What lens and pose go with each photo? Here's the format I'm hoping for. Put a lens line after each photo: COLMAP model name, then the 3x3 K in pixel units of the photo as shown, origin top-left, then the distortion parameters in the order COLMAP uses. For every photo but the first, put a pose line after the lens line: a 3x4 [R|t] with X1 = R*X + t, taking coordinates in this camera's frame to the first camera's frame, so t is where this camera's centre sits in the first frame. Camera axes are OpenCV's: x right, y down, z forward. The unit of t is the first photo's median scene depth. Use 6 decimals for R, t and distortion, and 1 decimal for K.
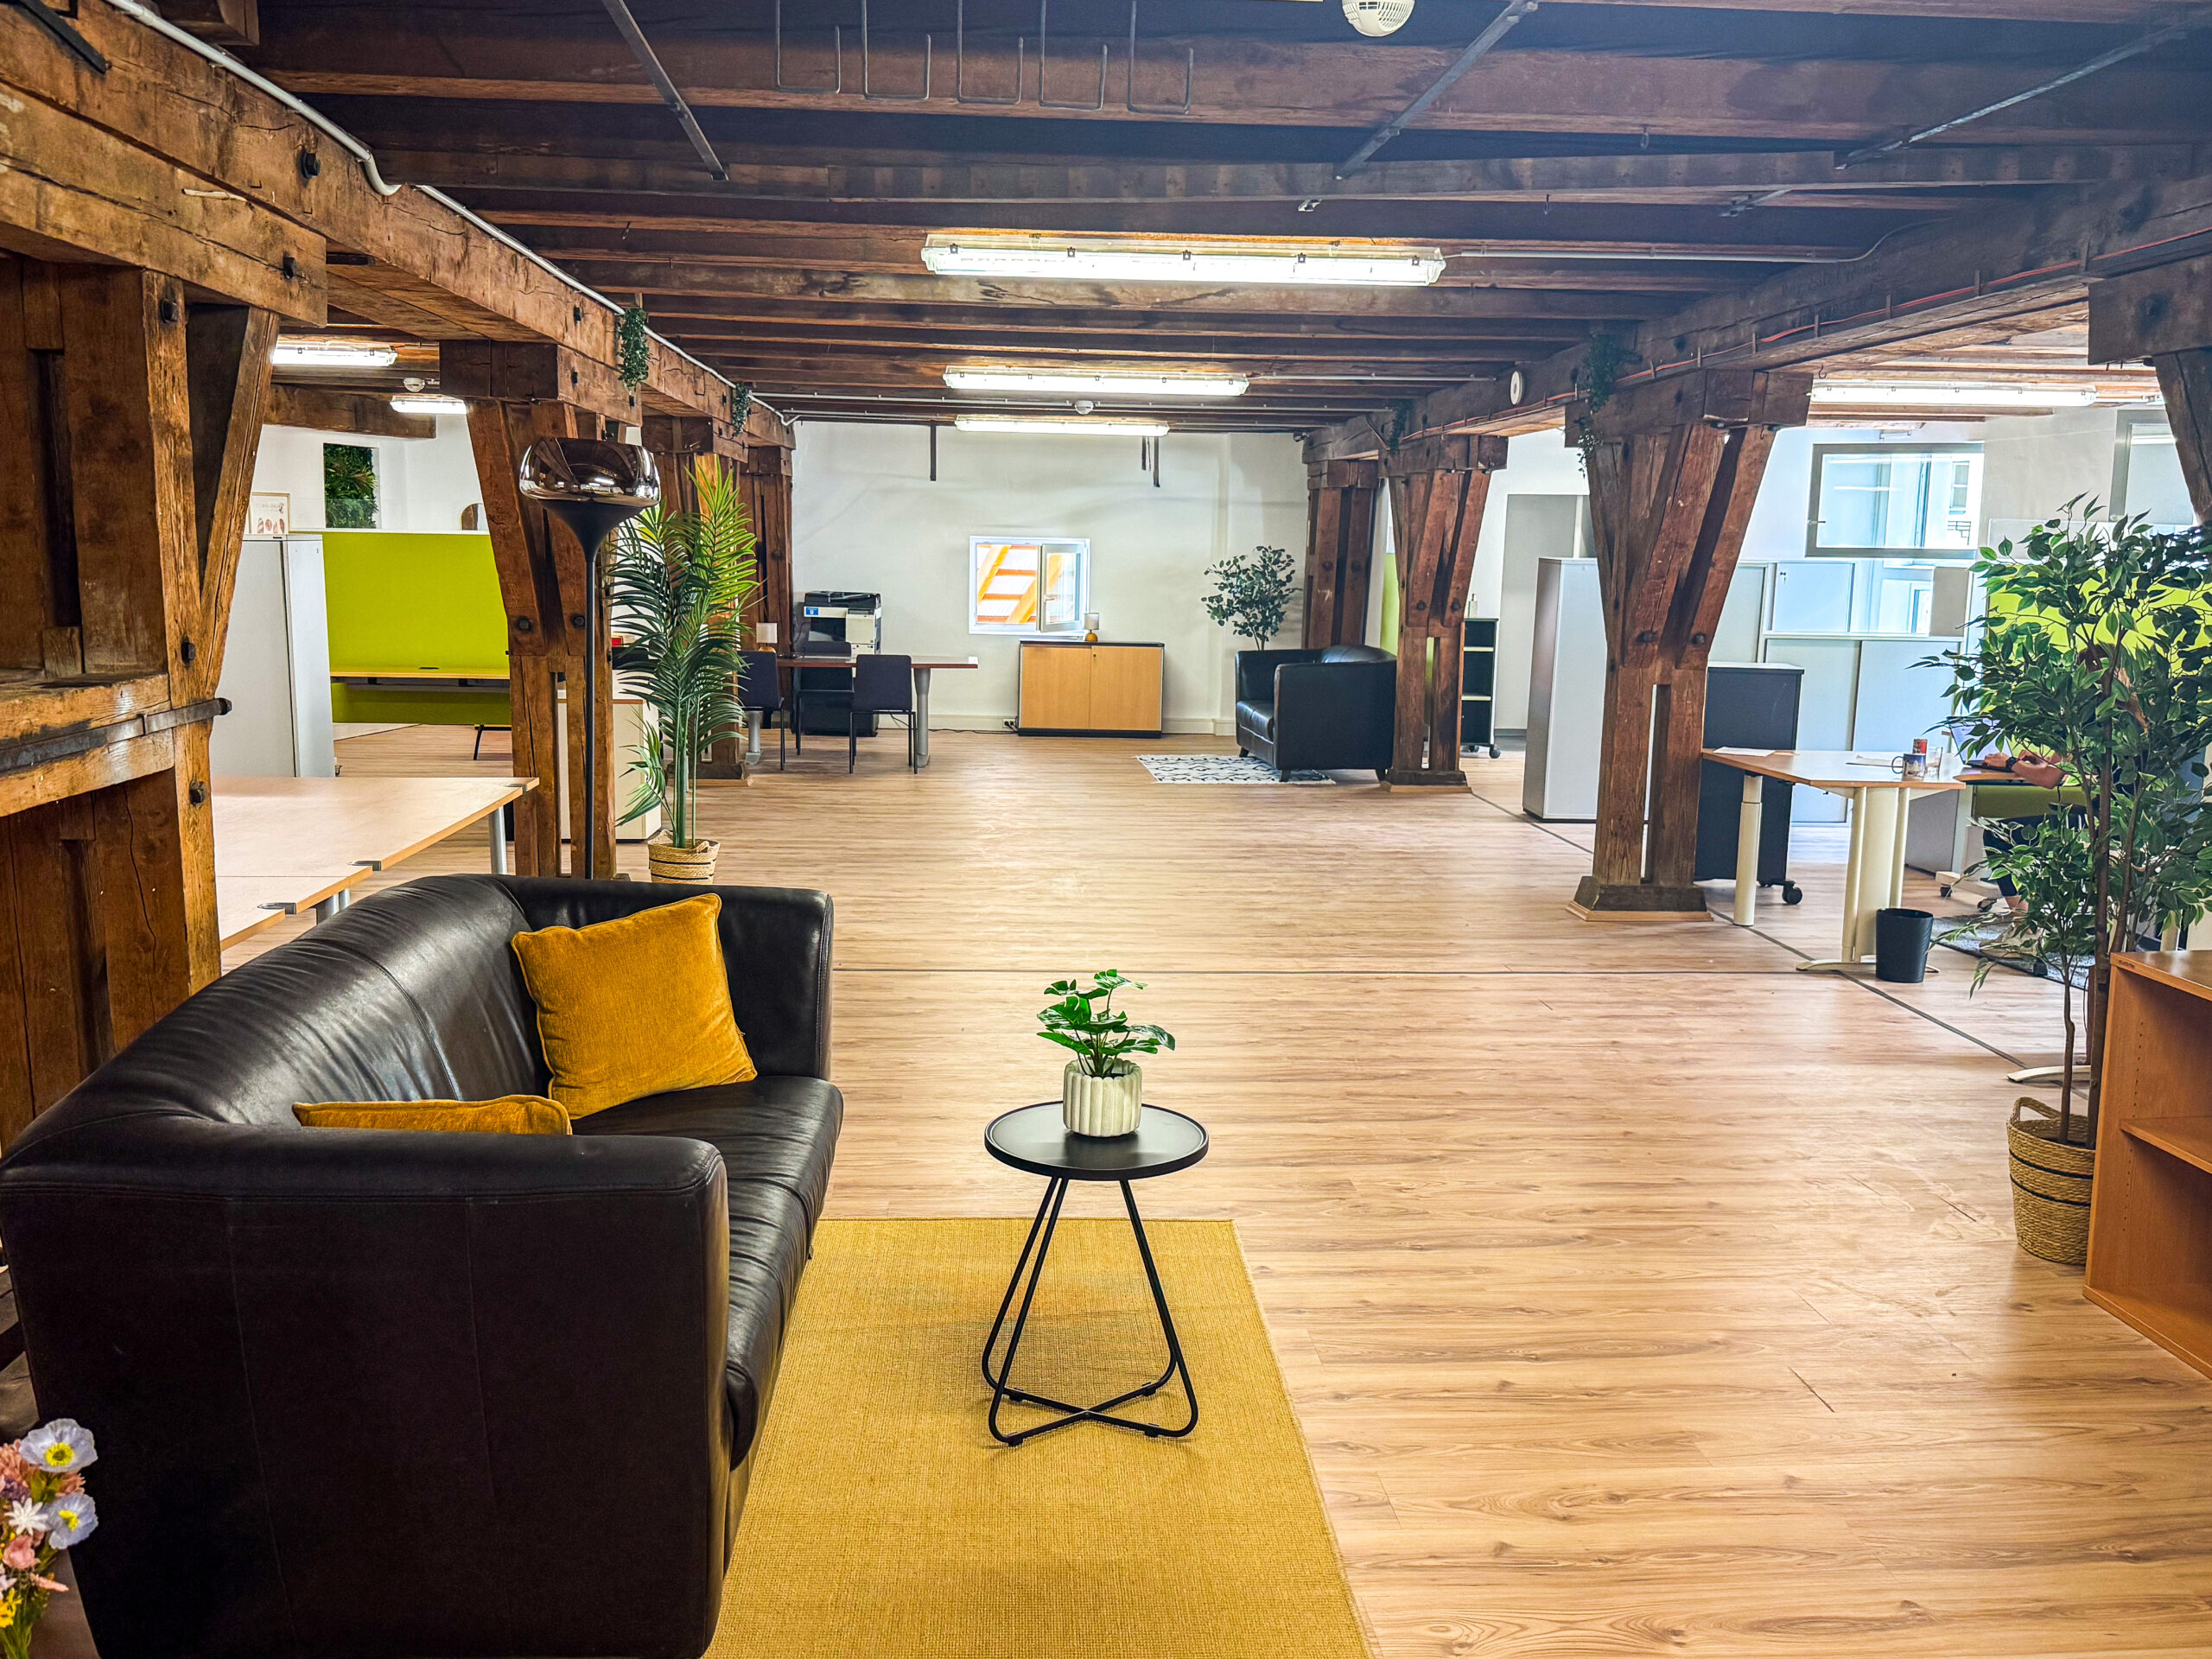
lens RADIAL K [[1920.8, 0, 1106.0], [0, 1920.8, 829.5], [0, 0, 1]] dist [0.099325, -0.002936]
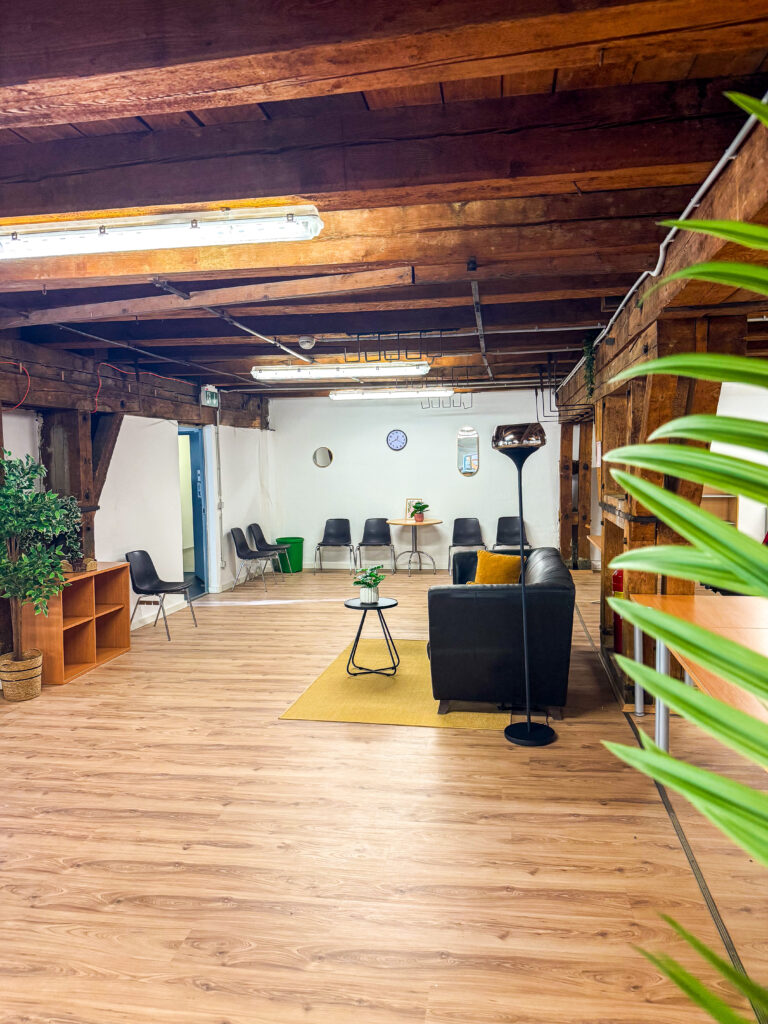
lens RADIAL K [[679.7, 0, 384.0], [0, 679.7, 512.0], [0, 0, 1]] dist [0.004076, 0.001256]
pose [[-0.972218, -0.014001, 0.233659, -0.271824], [0.036535, 0.976899, 0.210556, -0.248525], [-0.231209, 0.213243, -0.949247, 1.704069]]
